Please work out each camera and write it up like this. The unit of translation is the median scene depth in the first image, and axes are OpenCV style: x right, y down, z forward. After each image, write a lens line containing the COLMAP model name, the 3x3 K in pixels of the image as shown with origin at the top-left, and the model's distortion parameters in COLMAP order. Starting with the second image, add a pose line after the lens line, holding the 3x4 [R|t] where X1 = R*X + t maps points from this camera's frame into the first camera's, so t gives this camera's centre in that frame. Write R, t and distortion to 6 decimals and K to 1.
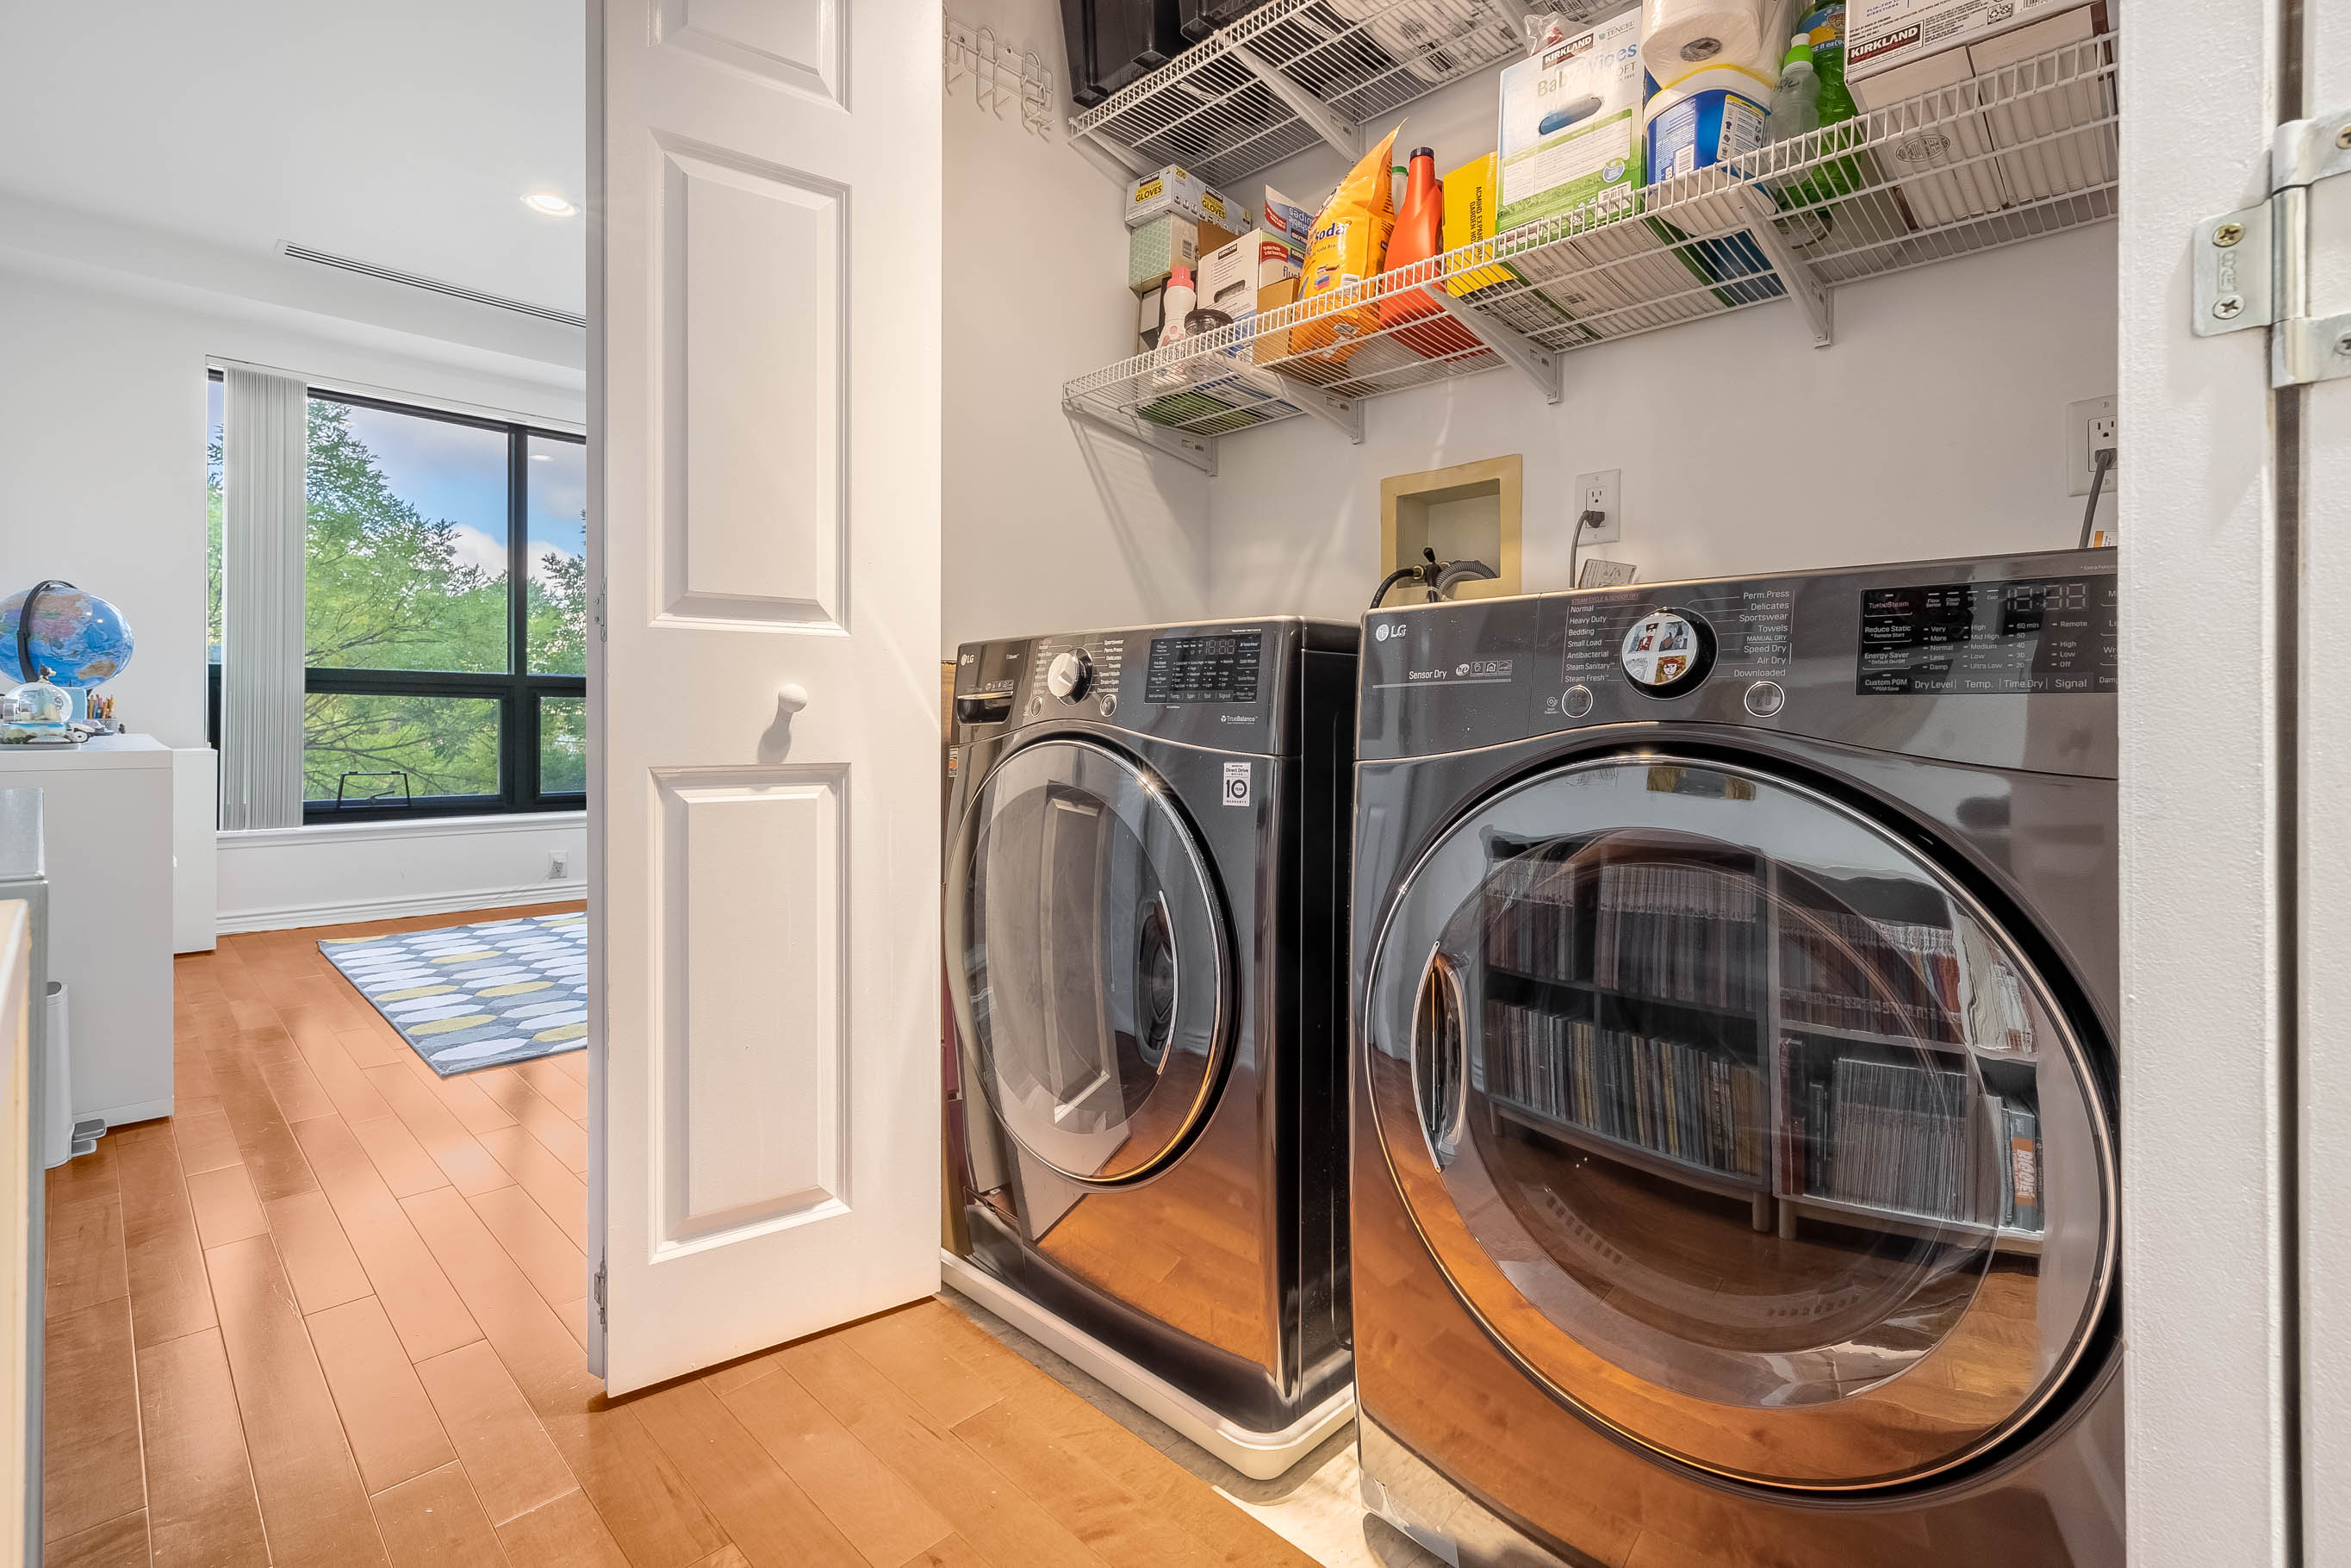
lens RADIAL K [[1065.5, 0, 1203.1], [0, 1065.5, 737.8], [0, 0, 1]] dist [0.000442, 0.000286]
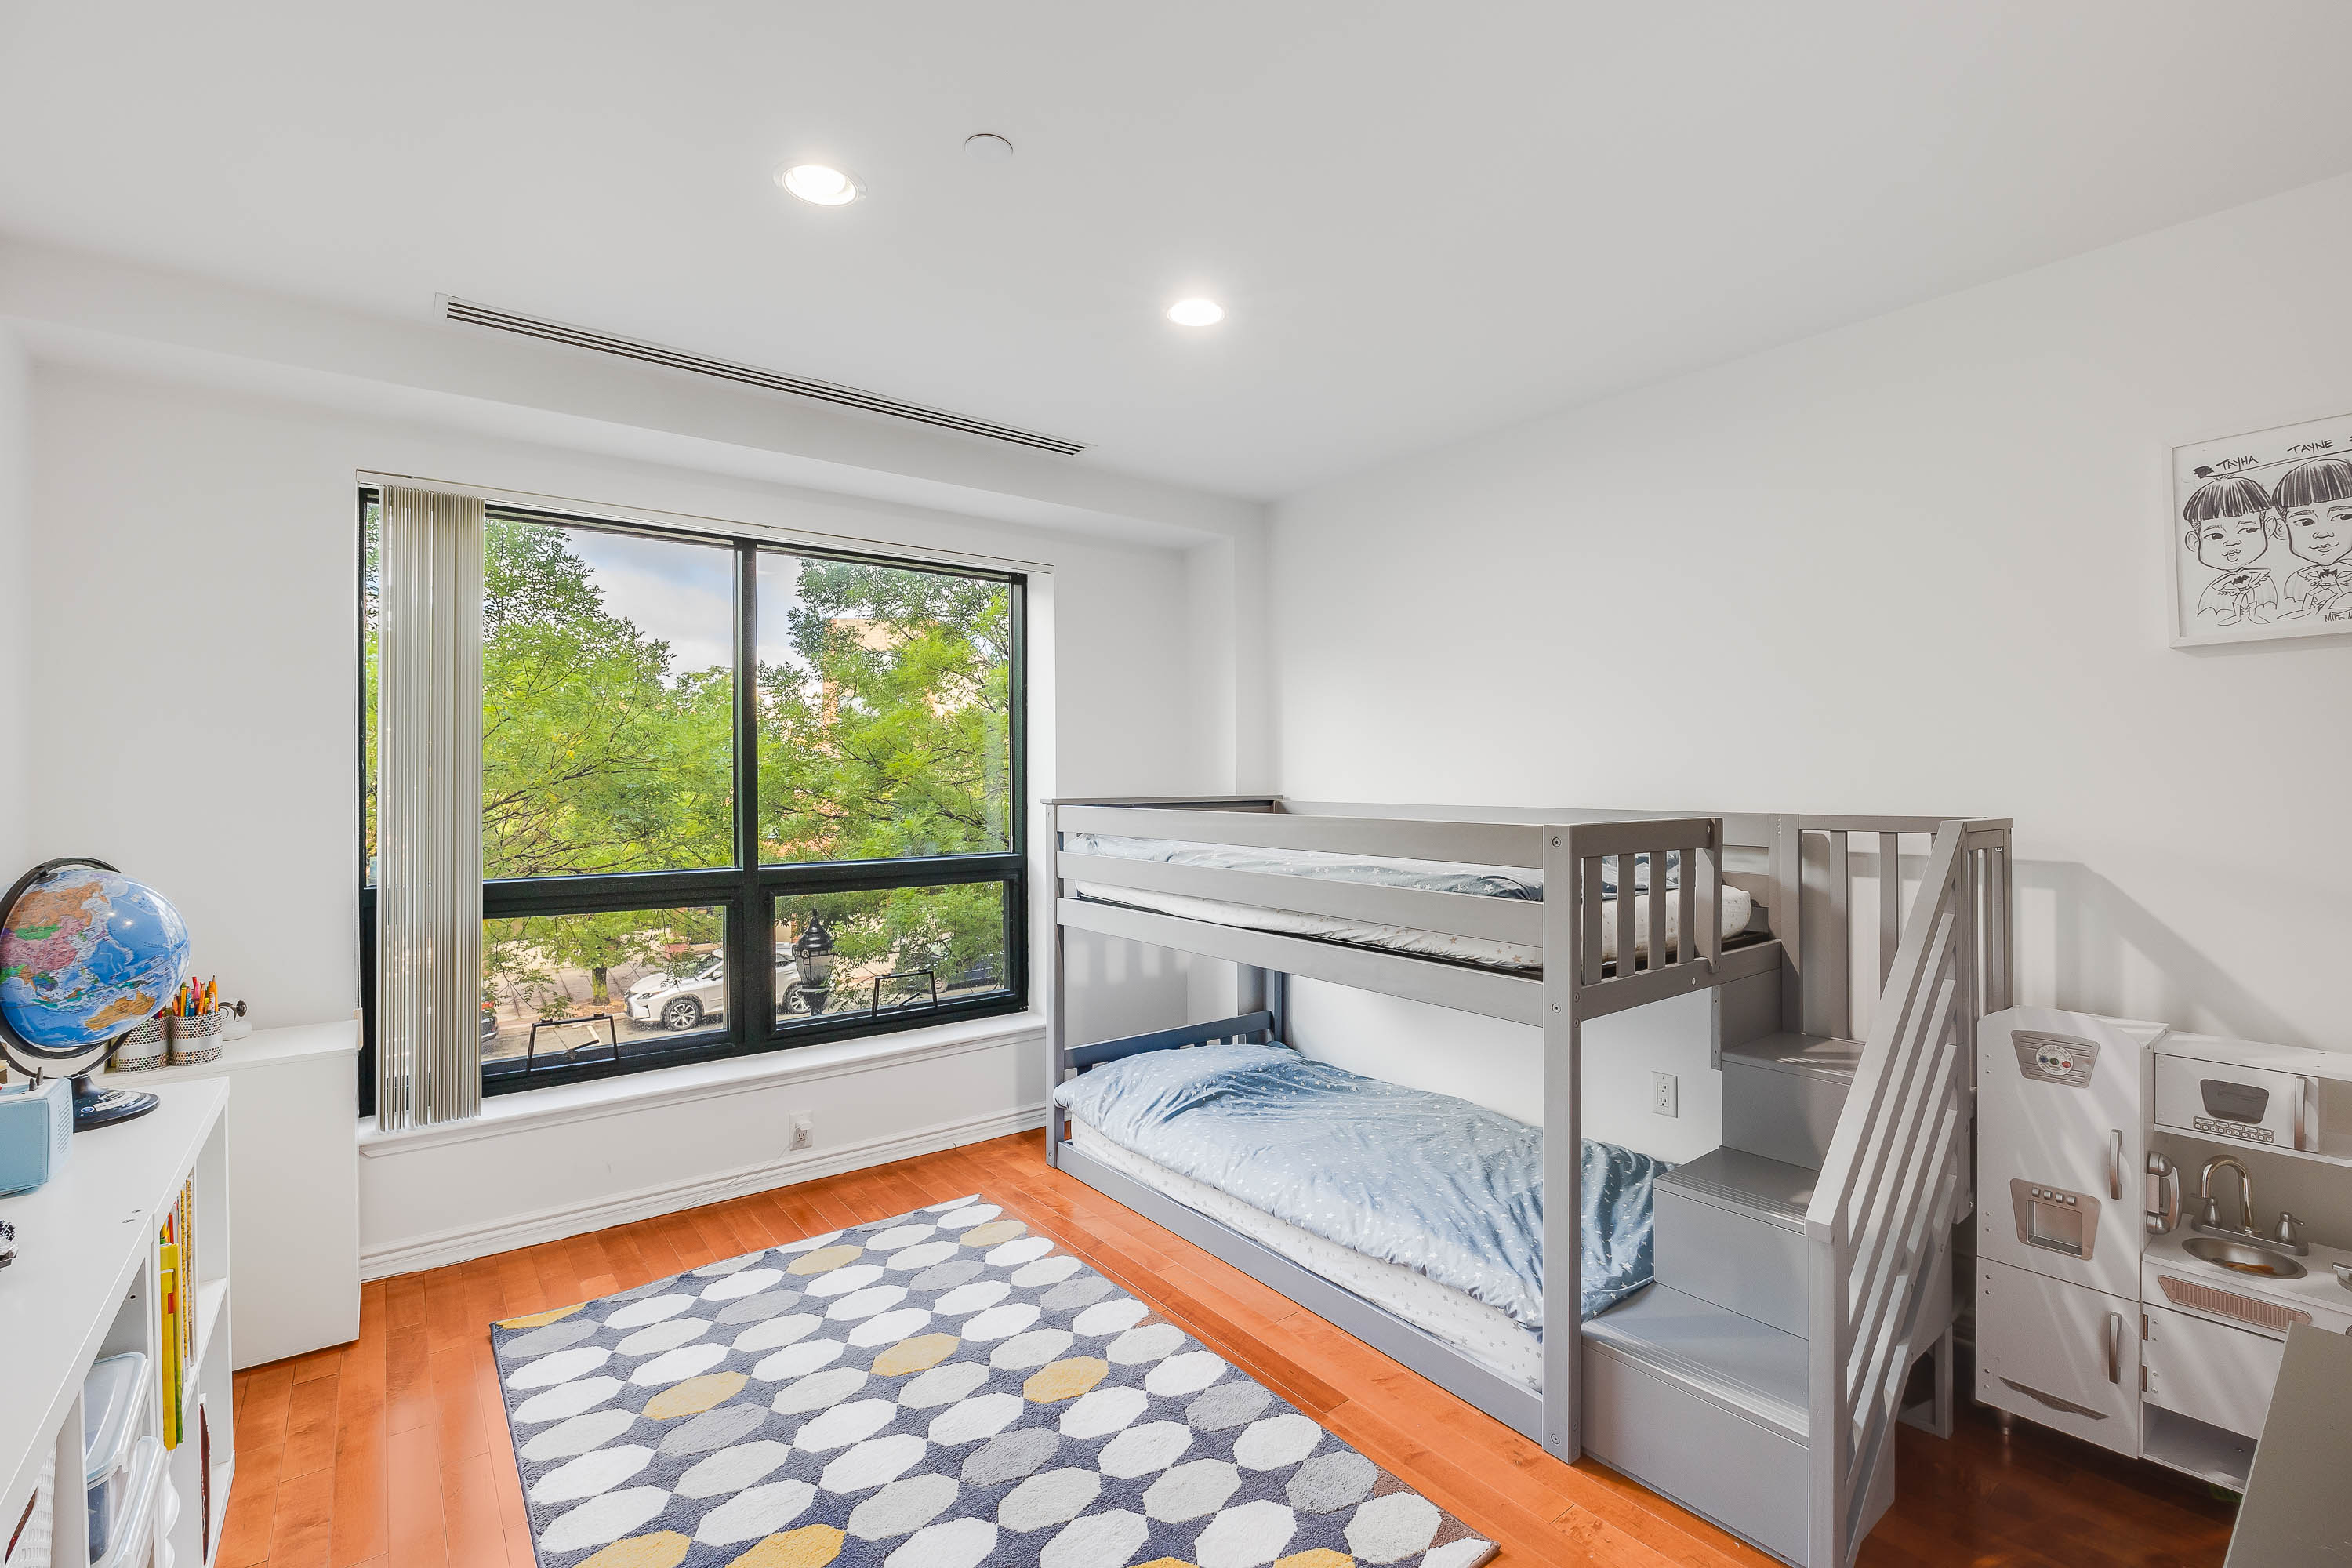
lens RADIAL K [[1021.7, 0, 1185.7], [0, 1021.7, 775.4], [0, 0, 1]] dist [-0.004206, -0.000474]
pose [[0.990060, -0.010855, -0.140223, -0.231411], [0.008462, 0.999808, -0.017654, -0.109181], [0.140388, 0.016292, 0.989963, 0.322711]]
